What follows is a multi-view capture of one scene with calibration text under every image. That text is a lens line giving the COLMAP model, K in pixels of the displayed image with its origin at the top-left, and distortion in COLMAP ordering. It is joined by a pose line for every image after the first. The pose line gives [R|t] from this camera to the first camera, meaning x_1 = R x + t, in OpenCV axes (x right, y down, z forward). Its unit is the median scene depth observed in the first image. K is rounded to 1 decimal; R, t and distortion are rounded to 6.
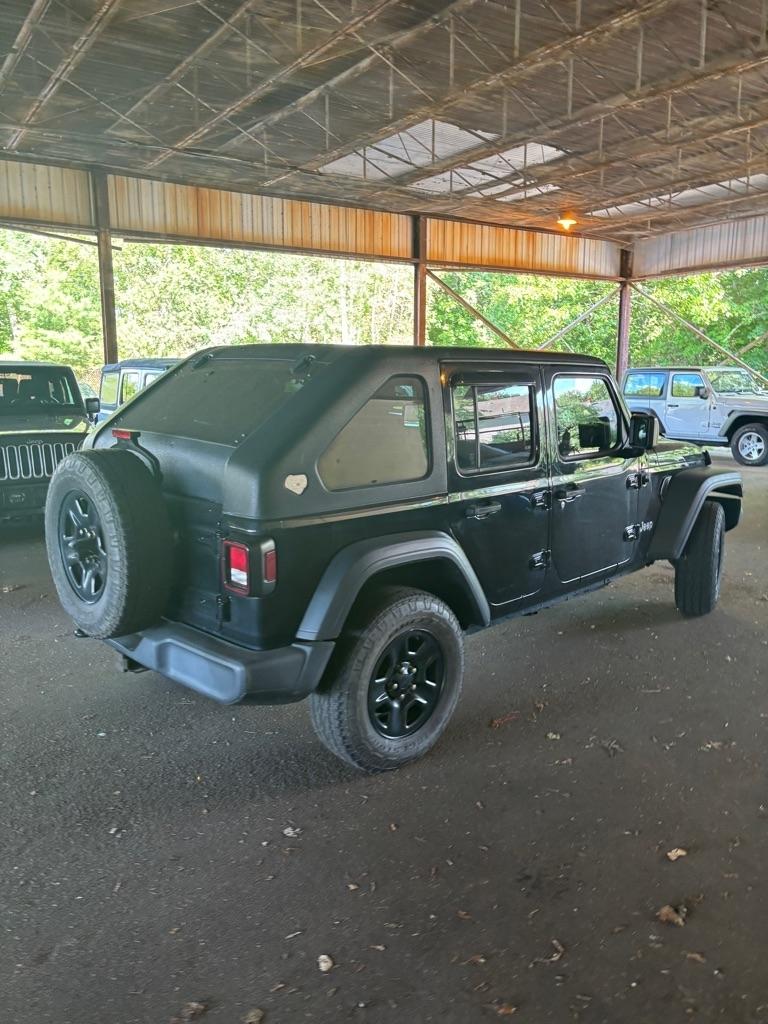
lens RADIAL K [[771.3, 0, 384.0], [0, 771.3, 512.0], [0, 0, 1]] dist [0.007202, -0.006393]
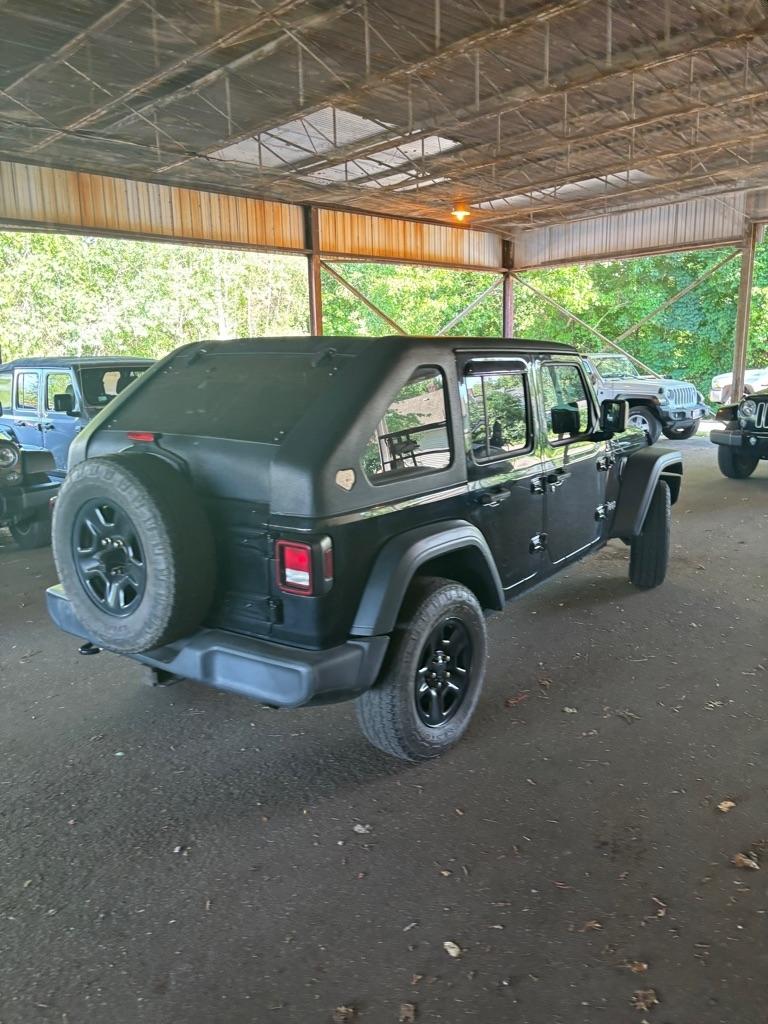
lens RADIAL K [[772.2, 0, 384.5], [0, 772.2, 521.9], [0, 0, 1]] dist [0.012286, -0.004178]
pose [[0.985409, -0.056674, 0.160490, -0.063610], [0.053269, 0.998256, 0.025447, -0.001357], [-0.161652, -0.016526, 0.986709, 0.004548]]
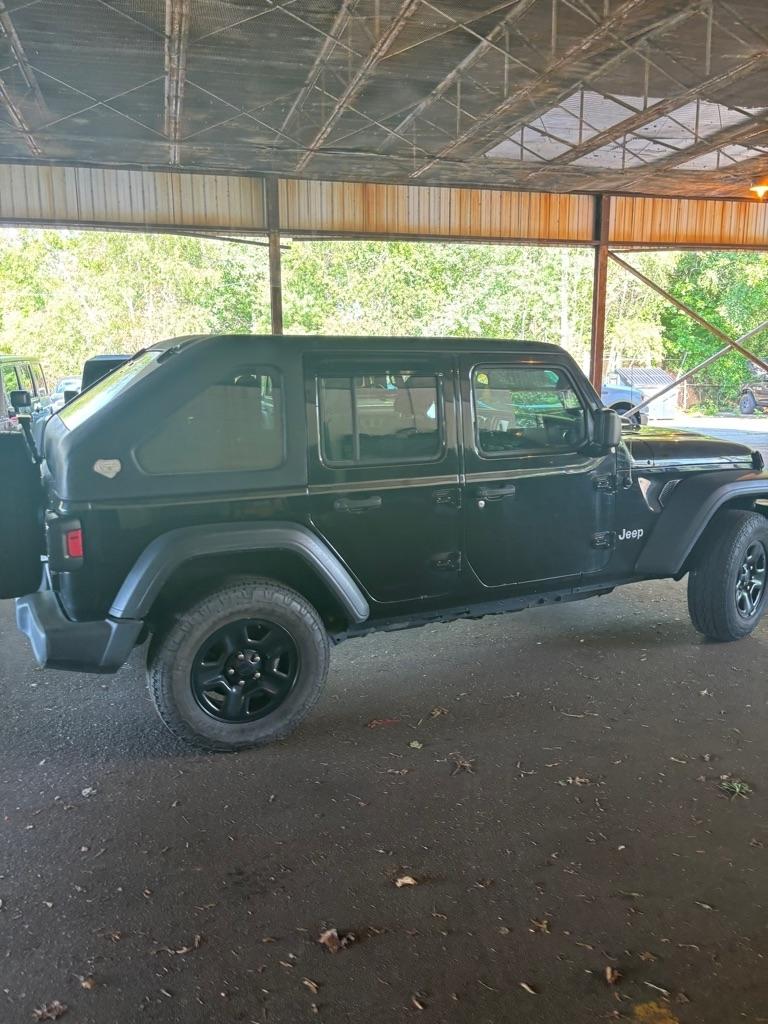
lens RADIAL K [[776.2, 0, 381.1], [0, 776.2, 512.7], [0, 0, 1]] dist [0.016041, -0.008559]
pose [[0.948078, 0.052465, -0.313681, 0.162737], [-0.049043, 0.998620, 0.018796, -0.004060], [0.314234, -0.002436, 0.949343, 0.027514]]
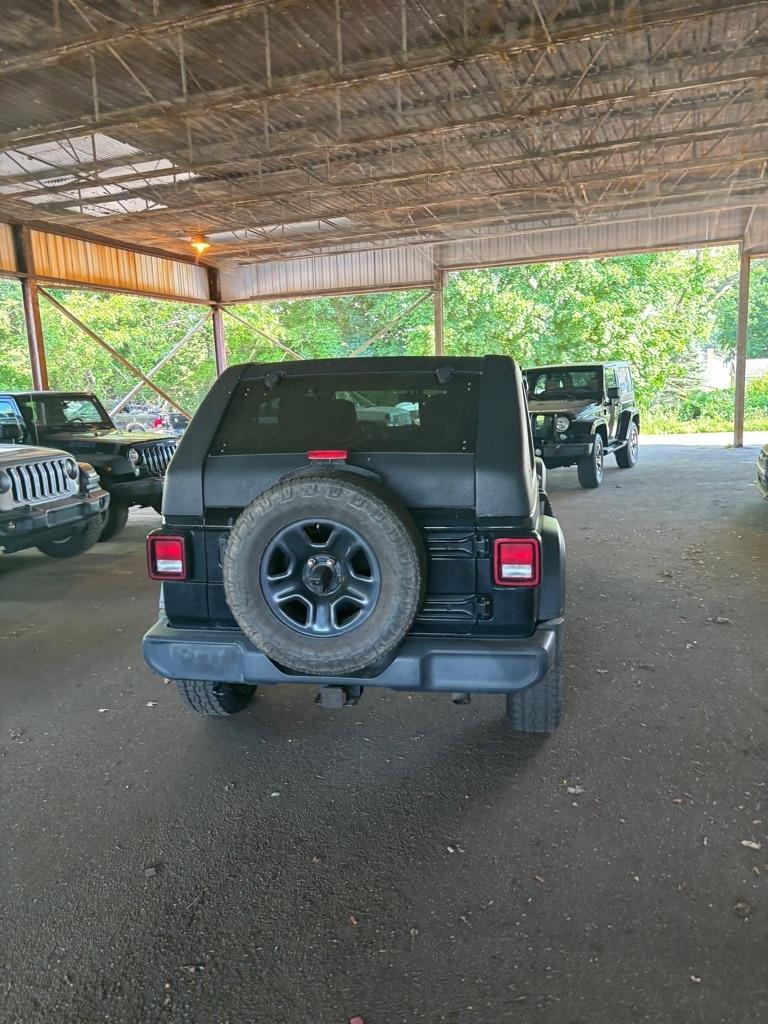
lens RADIAL K [[763.3, 0, 378.1], [0, 763.3, 517.2], [0, 0, 1]] dist [0.035417, -0.000384]
pose [[0.813830, -0.133708, 0.565511, -0.255993], [0.145589, 0.989046, 0.024329, -0.011906], [-0.562570, 0.062533, 0.824382, 0.063084]]
